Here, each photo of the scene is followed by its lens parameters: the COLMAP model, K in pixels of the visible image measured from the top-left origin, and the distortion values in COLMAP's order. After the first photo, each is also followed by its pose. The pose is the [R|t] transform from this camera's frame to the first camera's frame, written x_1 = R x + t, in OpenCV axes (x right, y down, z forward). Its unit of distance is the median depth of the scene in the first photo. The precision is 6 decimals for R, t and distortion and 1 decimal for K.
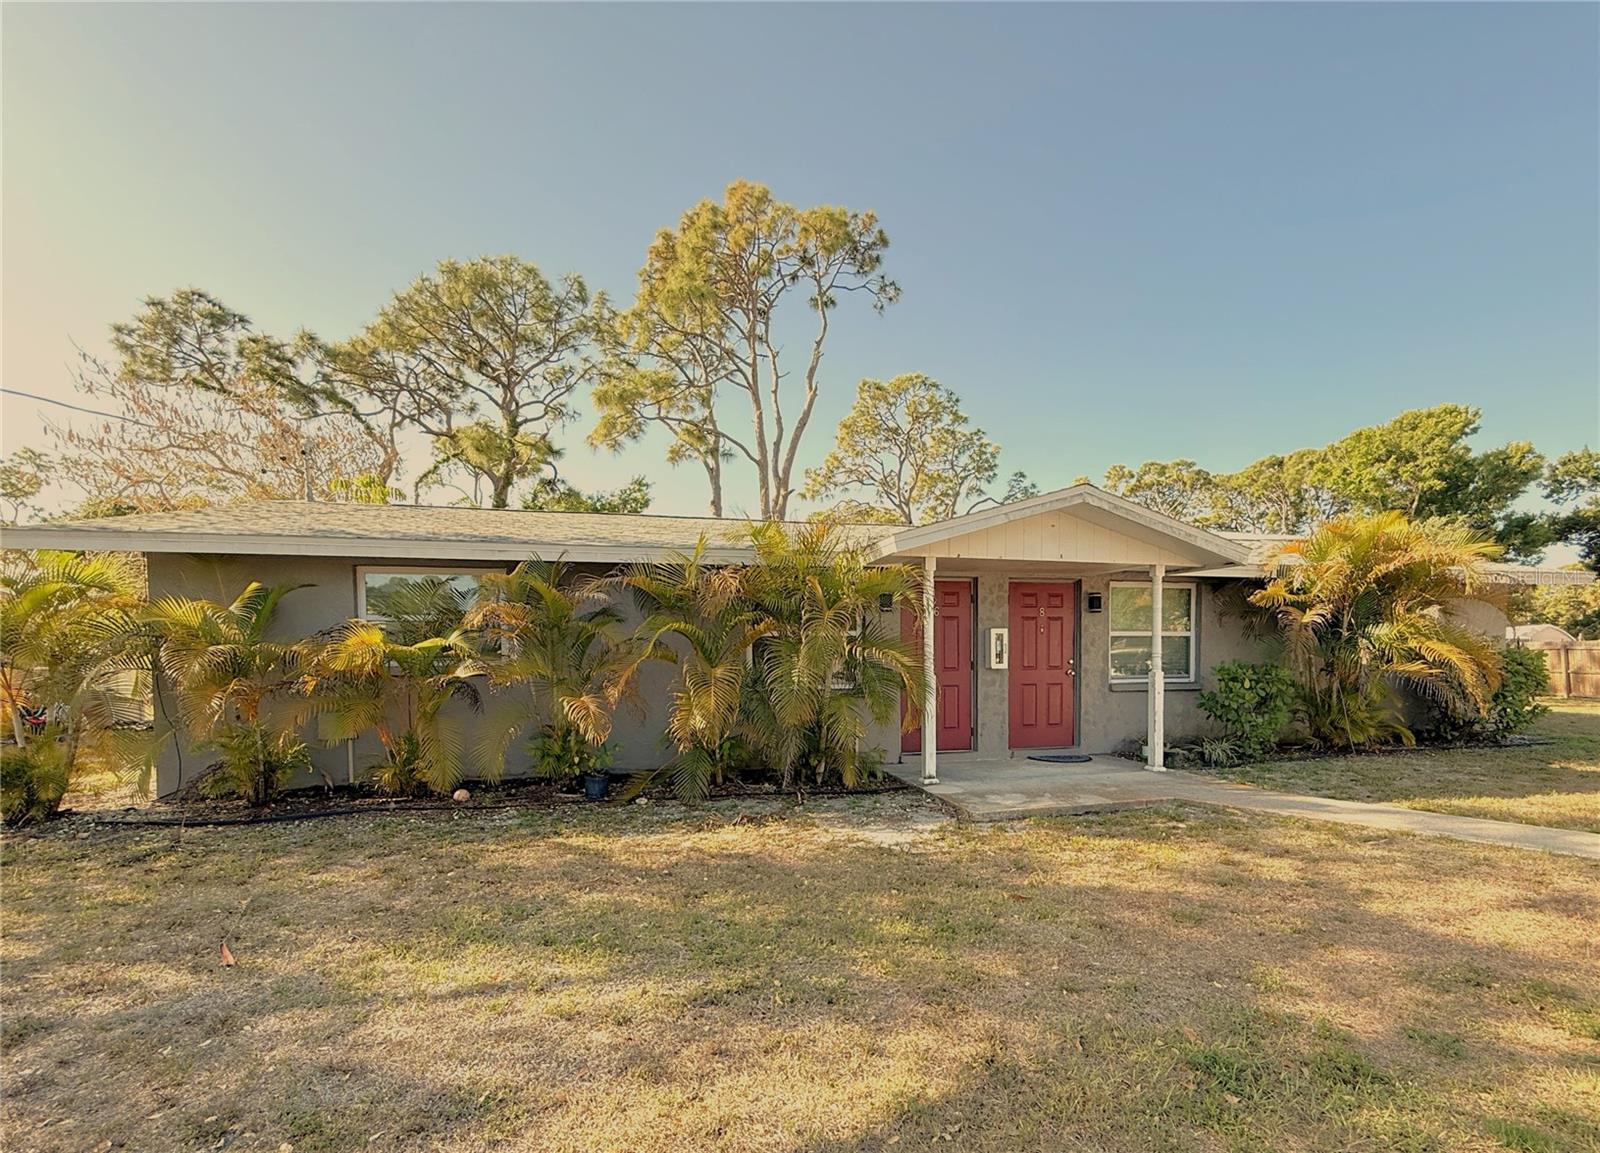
lens RADIAL K [[659.3, 0, 800.0], [0, 659.3, 576.5], [0, 0, 1]] dist [0.001619, 0.000025]
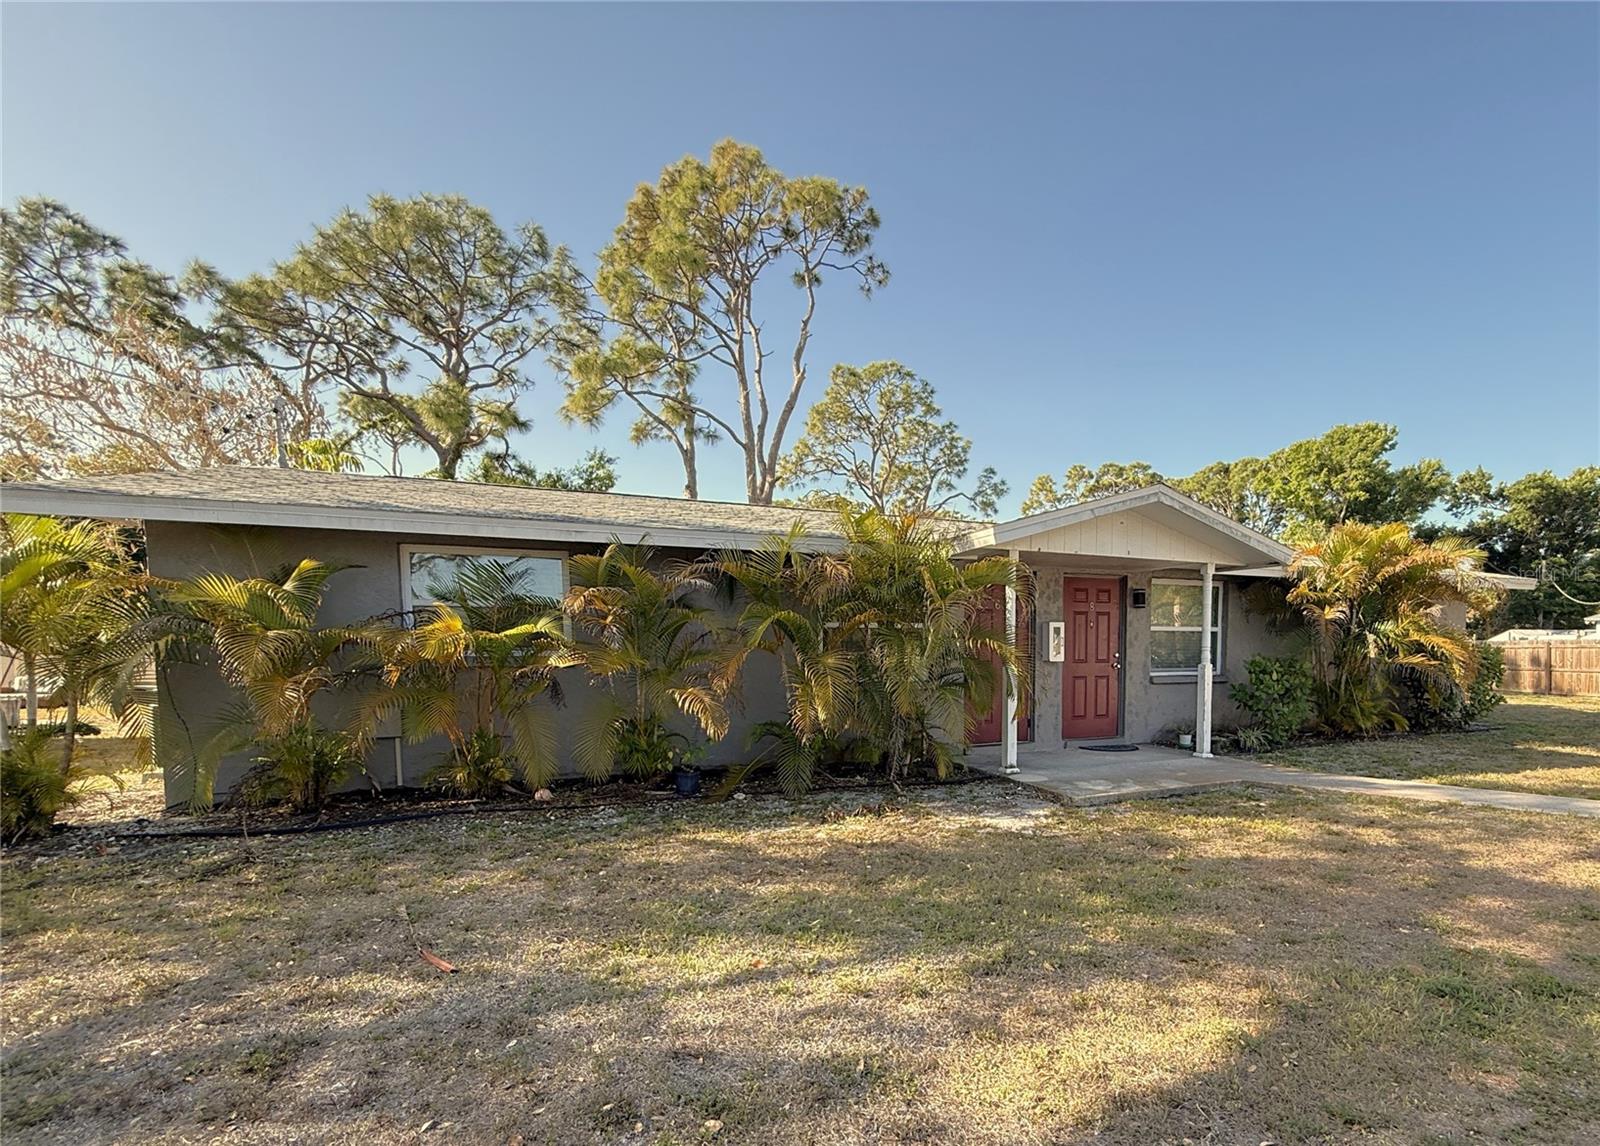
lens RADIAL K [[700.8, 0, 800.3], [0, 700.8, 588.7], [0, 0, 1]] dist [0.001691, -0.000079]
pose [[0.989244, 0.017275, 0.145252, -0.242206], [-0.020973, 0.999493, 0.023965, 0.009126], [-0.144764, -0.026754, 0.989104, -0.012753]]
